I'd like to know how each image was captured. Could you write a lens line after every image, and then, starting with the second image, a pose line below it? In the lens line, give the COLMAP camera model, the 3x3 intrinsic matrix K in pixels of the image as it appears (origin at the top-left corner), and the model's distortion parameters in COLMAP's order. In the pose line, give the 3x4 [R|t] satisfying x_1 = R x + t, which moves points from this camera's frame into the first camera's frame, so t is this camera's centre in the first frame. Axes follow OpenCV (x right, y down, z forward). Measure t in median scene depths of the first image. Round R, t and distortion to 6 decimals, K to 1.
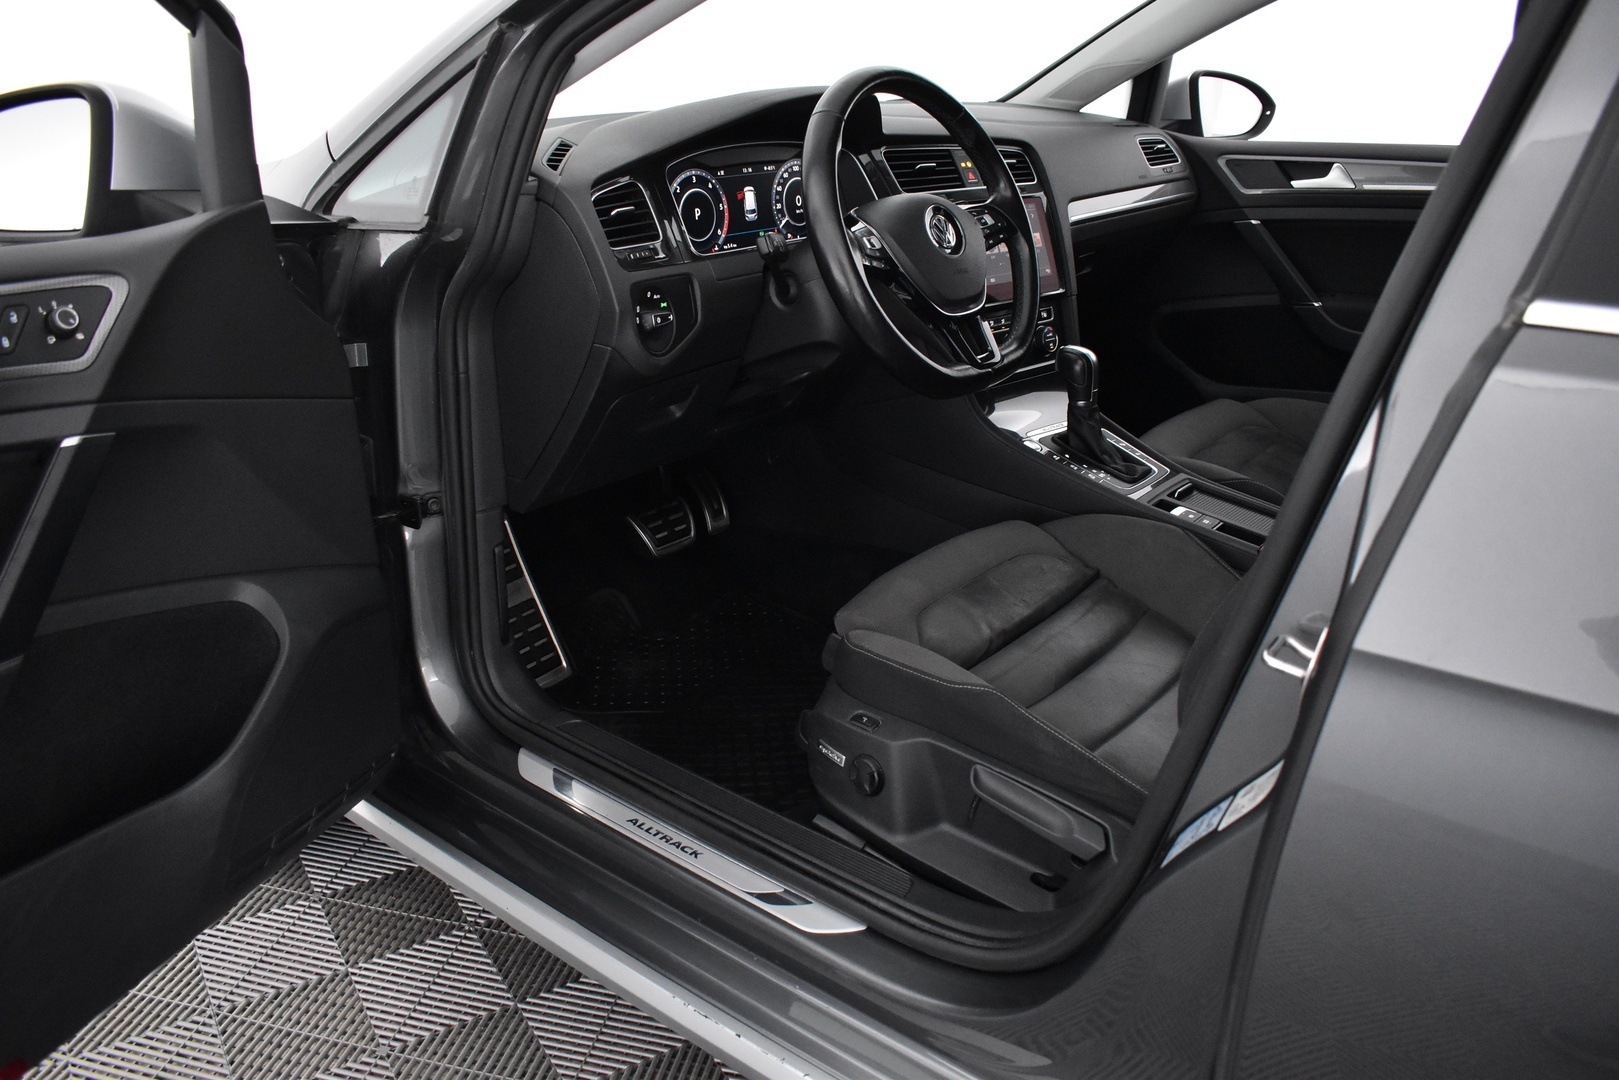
lens RADIAL K [[1259.2, 0, 809.5], [0, 1259.2, 540.0], [0, 0, 1]] dist [-0.091283, 0.002050]
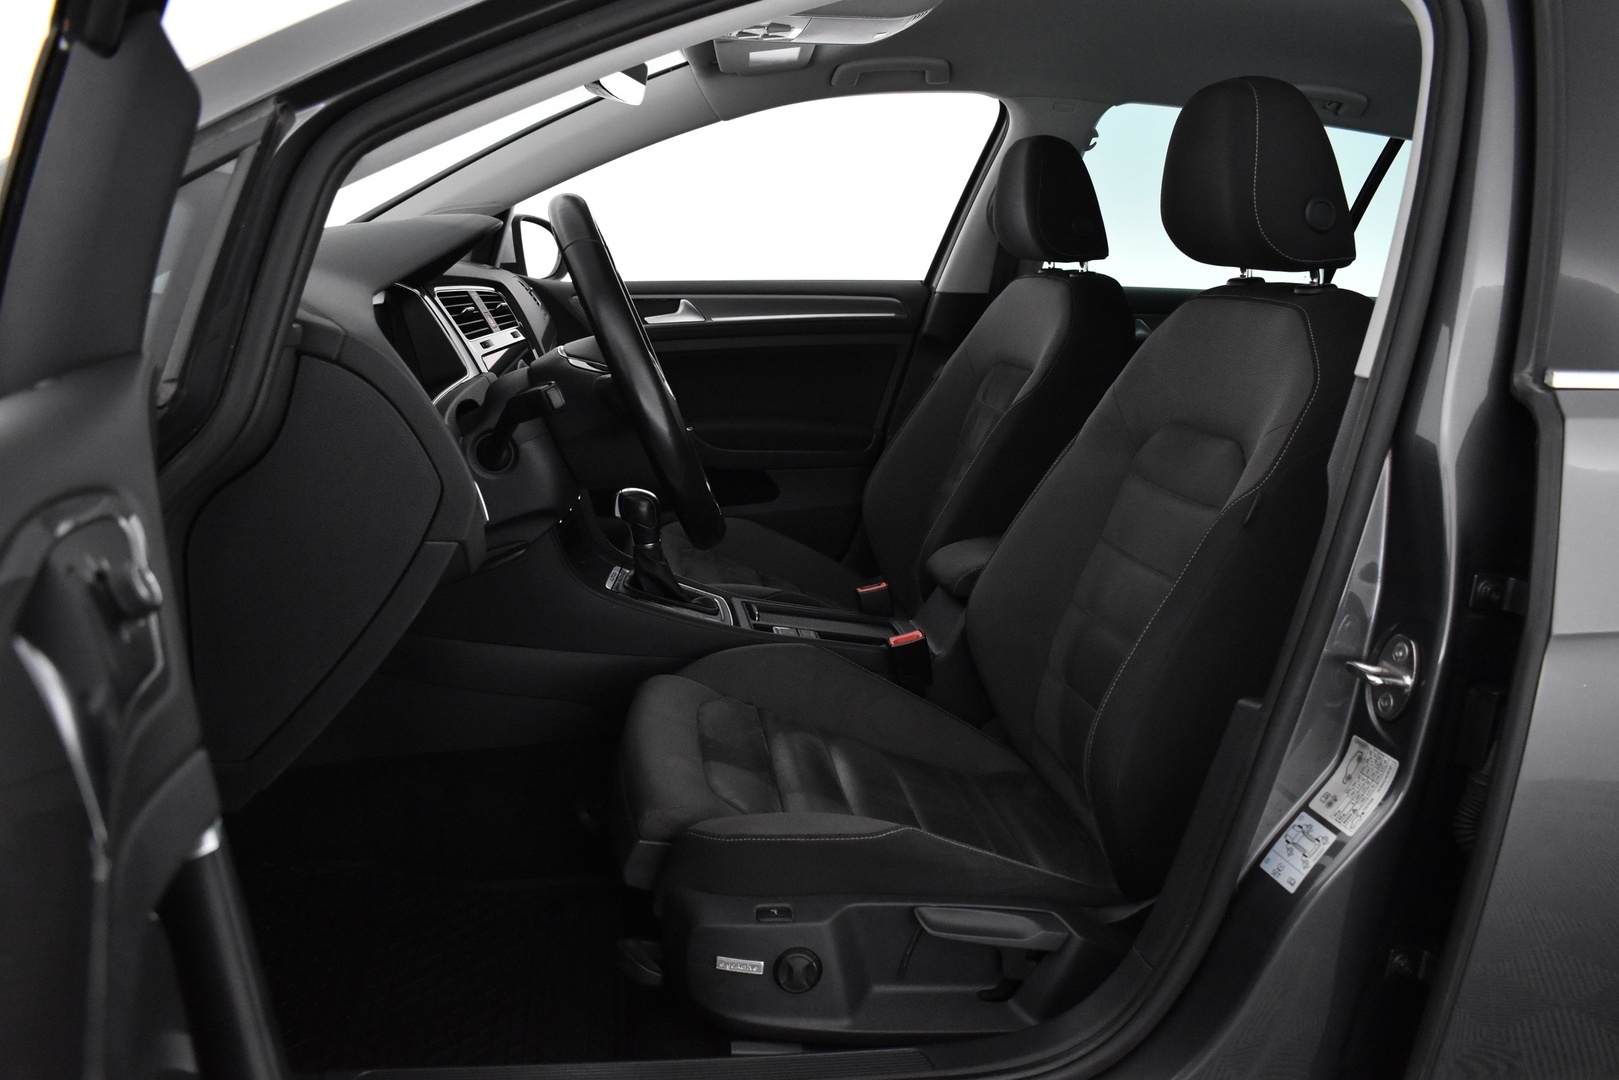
lens RADIAL K [[1259.2, 0, 809.5], [0, 1259.2, 540.0], [0, 0, 1]] dist [-0.091283, 0.002050]
pose [[0.672766, -0.140321, 0.726426, -0.541544], [0.223569, 0.974506, -0.018812, -0.090203], [-0.705267, 0.175063, 0.686987, 0.327036]]
